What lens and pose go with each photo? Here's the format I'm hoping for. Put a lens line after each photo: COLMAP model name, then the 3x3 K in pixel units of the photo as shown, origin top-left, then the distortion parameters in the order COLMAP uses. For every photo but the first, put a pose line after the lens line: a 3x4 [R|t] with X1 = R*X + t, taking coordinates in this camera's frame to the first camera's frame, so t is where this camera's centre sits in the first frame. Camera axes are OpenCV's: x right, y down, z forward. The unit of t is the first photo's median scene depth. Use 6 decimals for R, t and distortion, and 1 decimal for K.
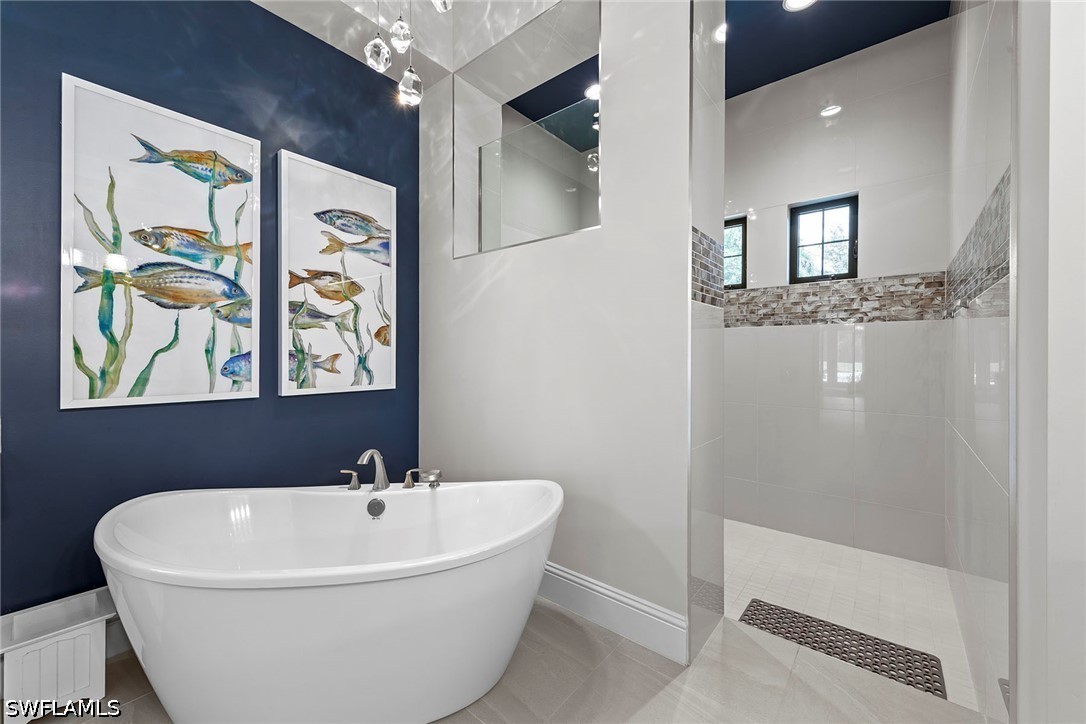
lens RADIAL K [[424.1, 0, 545.0], [0, 424.1, 360.7], [0, 0, 1]] dist [0.003024, -0.000767]
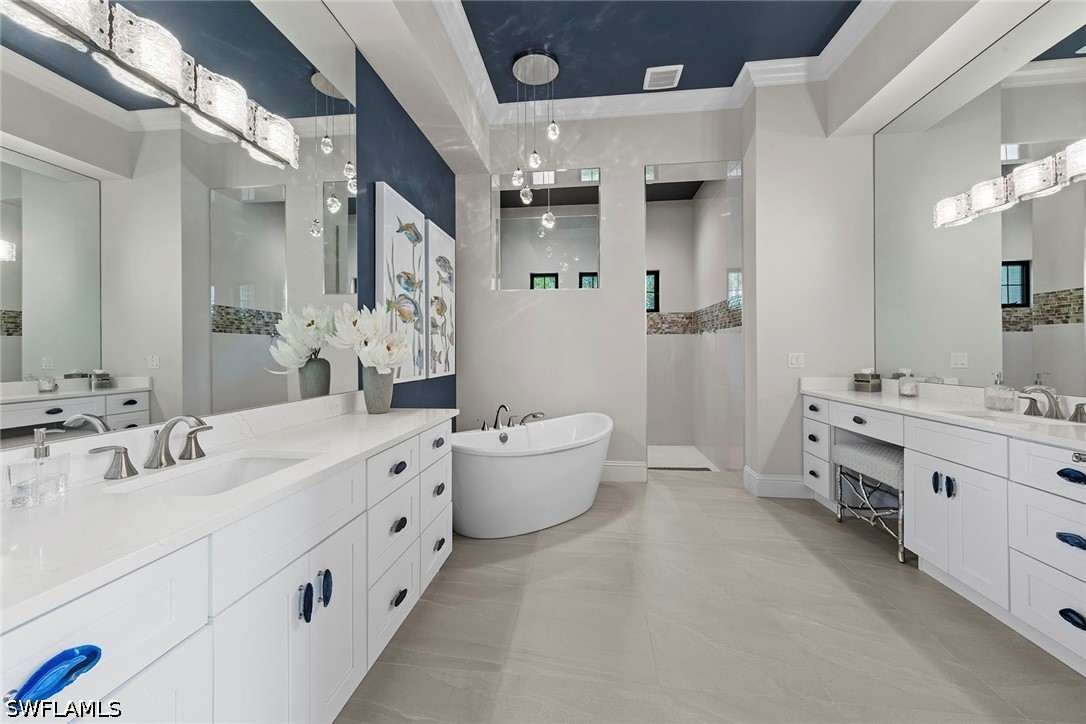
lens RADIAL K [[424.1, 0, 541.2], [0, 424.1, 354.4], [0, 0, 1]] dist [0.003024, -0.000767]
pose [[0.841112, -0.008827, 0.540789, -0.930863], [0.010463, 0.999945, 0.000048, 0.000466], [-0.540760, 0.005618, 0.841158, -0.438475]]
